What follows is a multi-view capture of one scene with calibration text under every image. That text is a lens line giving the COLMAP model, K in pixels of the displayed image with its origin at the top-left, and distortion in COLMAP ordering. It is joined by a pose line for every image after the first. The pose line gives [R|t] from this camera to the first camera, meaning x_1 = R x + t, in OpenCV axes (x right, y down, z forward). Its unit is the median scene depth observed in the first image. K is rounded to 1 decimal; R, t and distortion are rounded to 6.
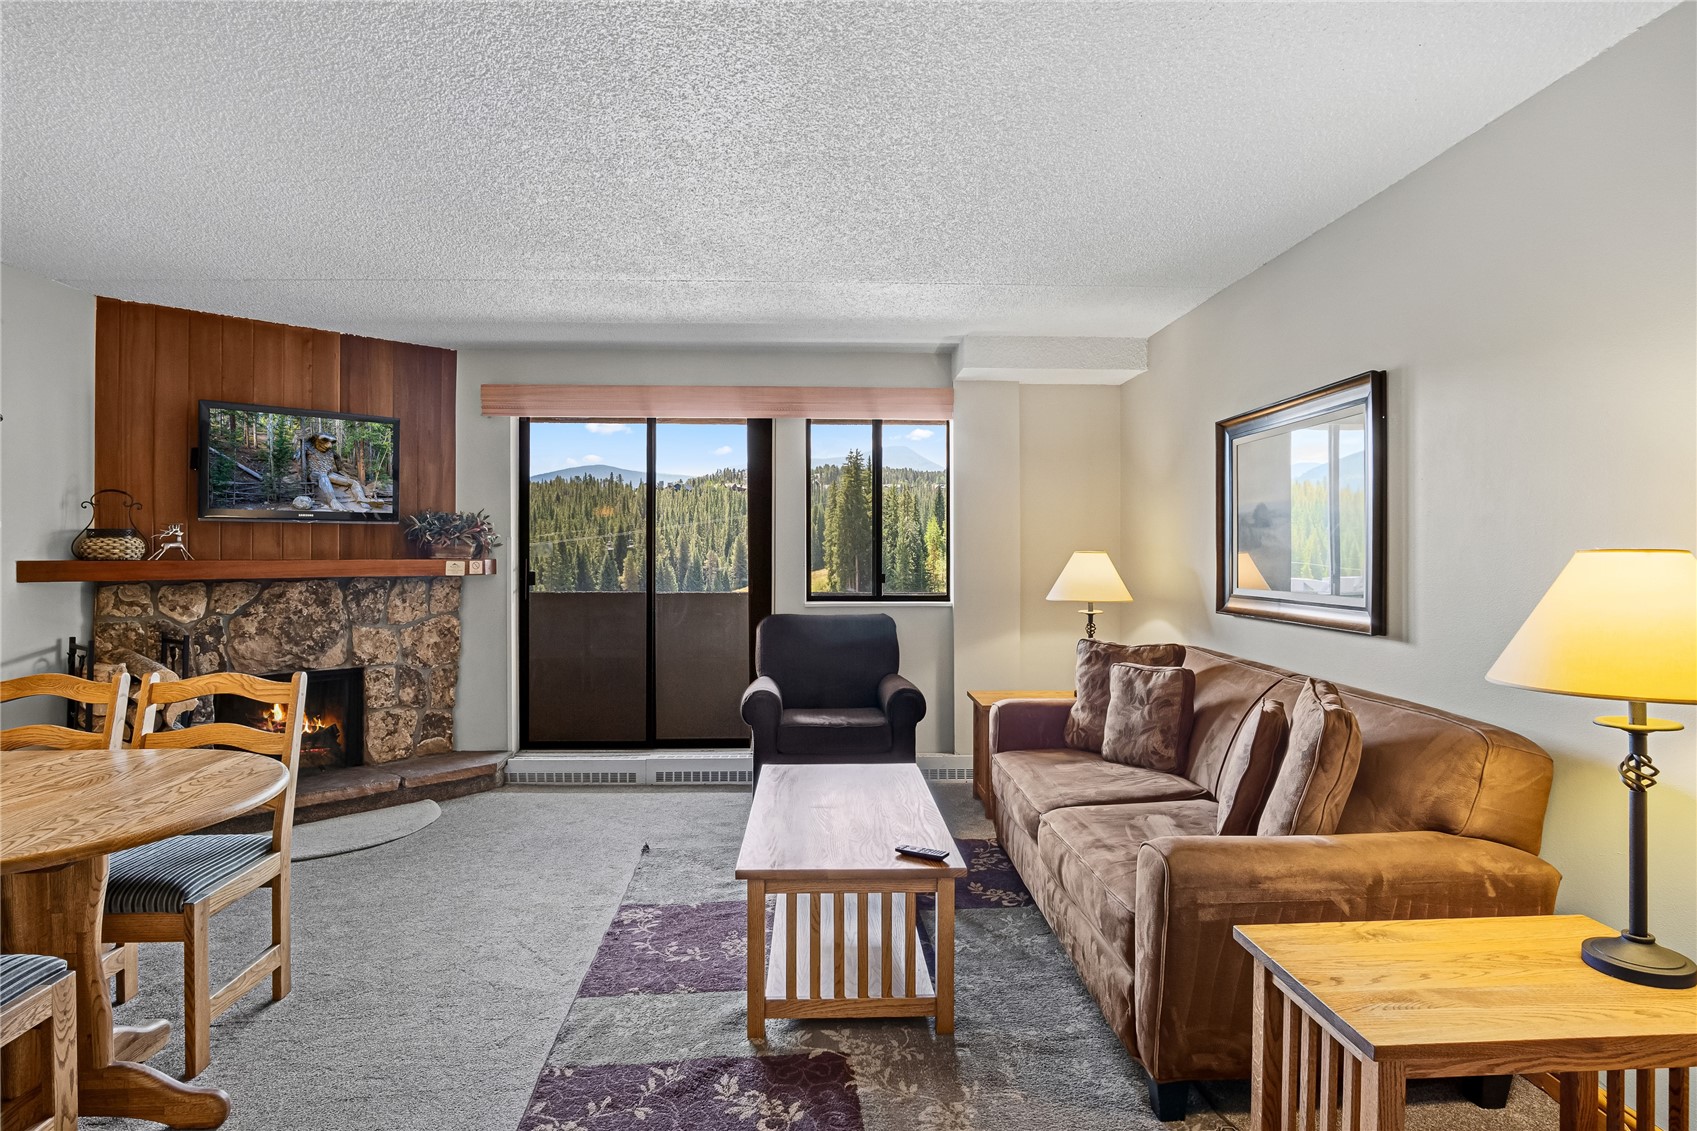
lens RADIAL K [[926.2, 0, 842.8], [0, 926.2, 550.1], [0, 0, 1]] dist [-0.029272, 0.006488]
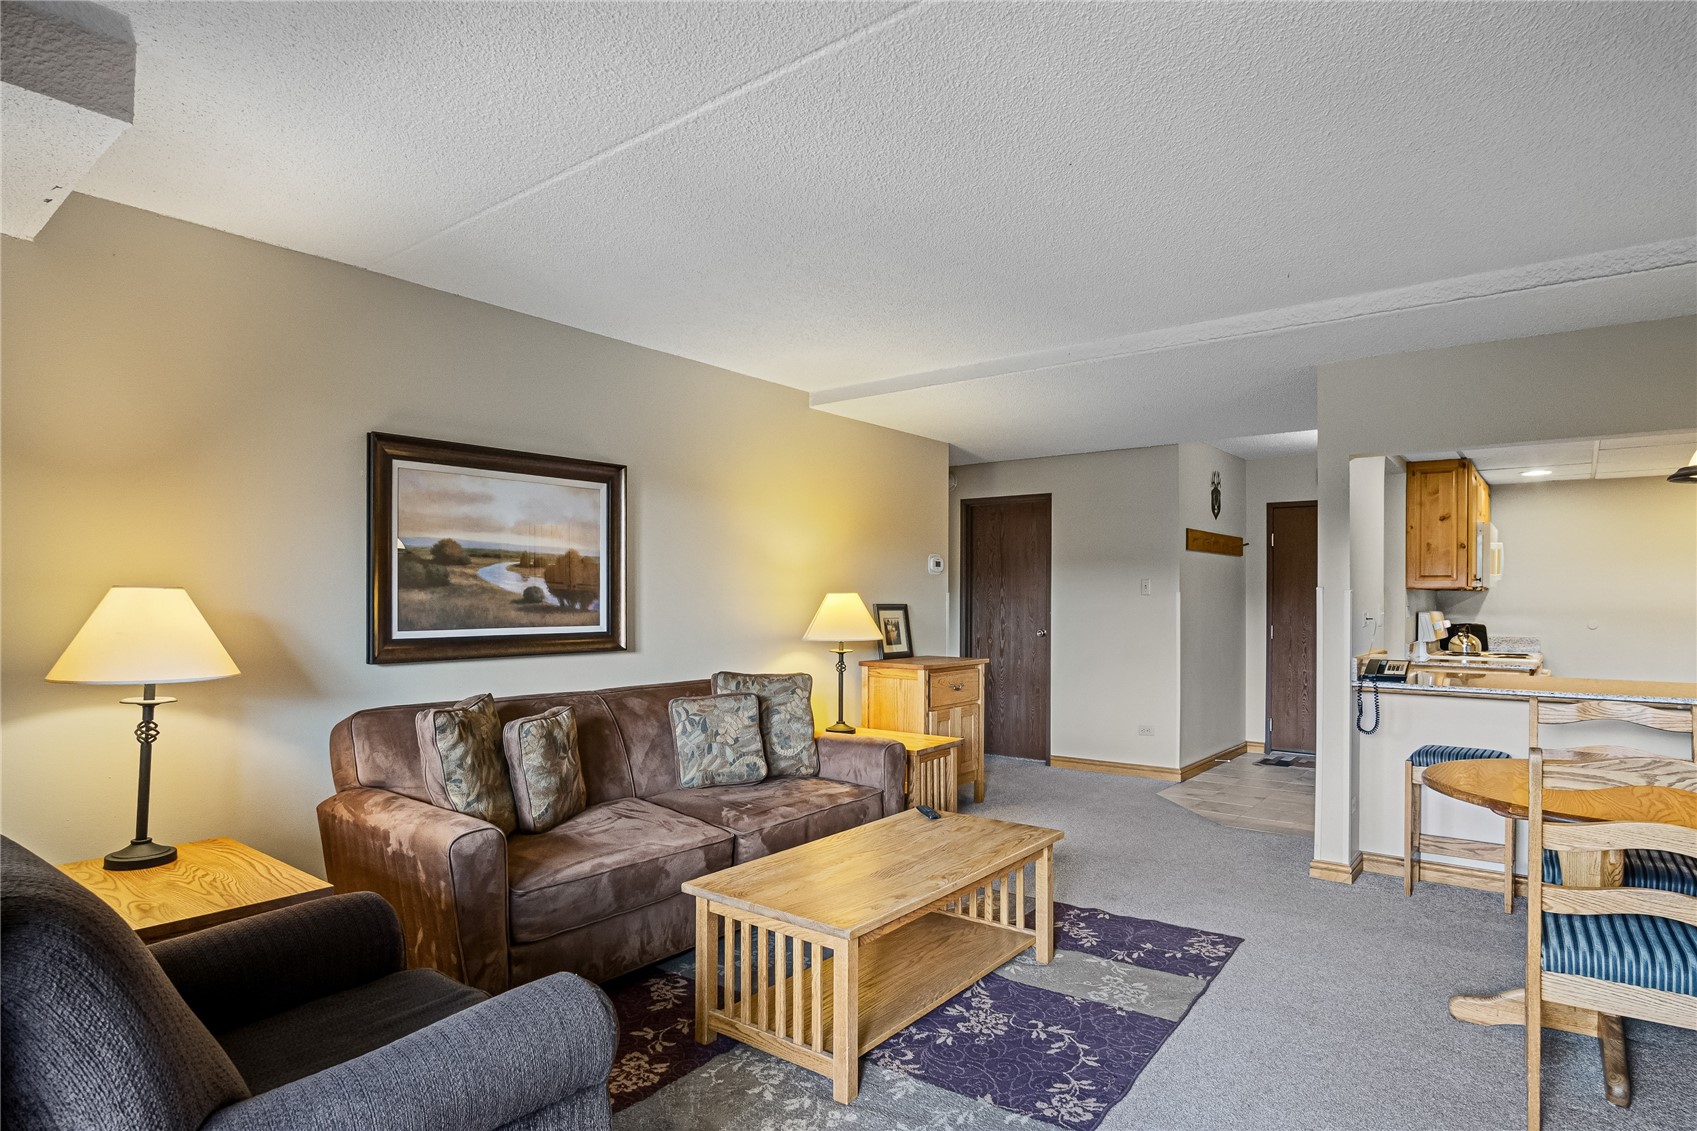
lens RADIAL K [[926.2, 0, 831.3], [0, 926.2, 596.3], [0, 0, 1]] dist [-0.029272, 0.006488]
pose [[-0.762387, -0.000781, 0.647121, -0.415565], [-0.004262, 0.999984, -0.003815, 0.008387], [-0.647108, -0.005666, -0.762378, 1.285187]]
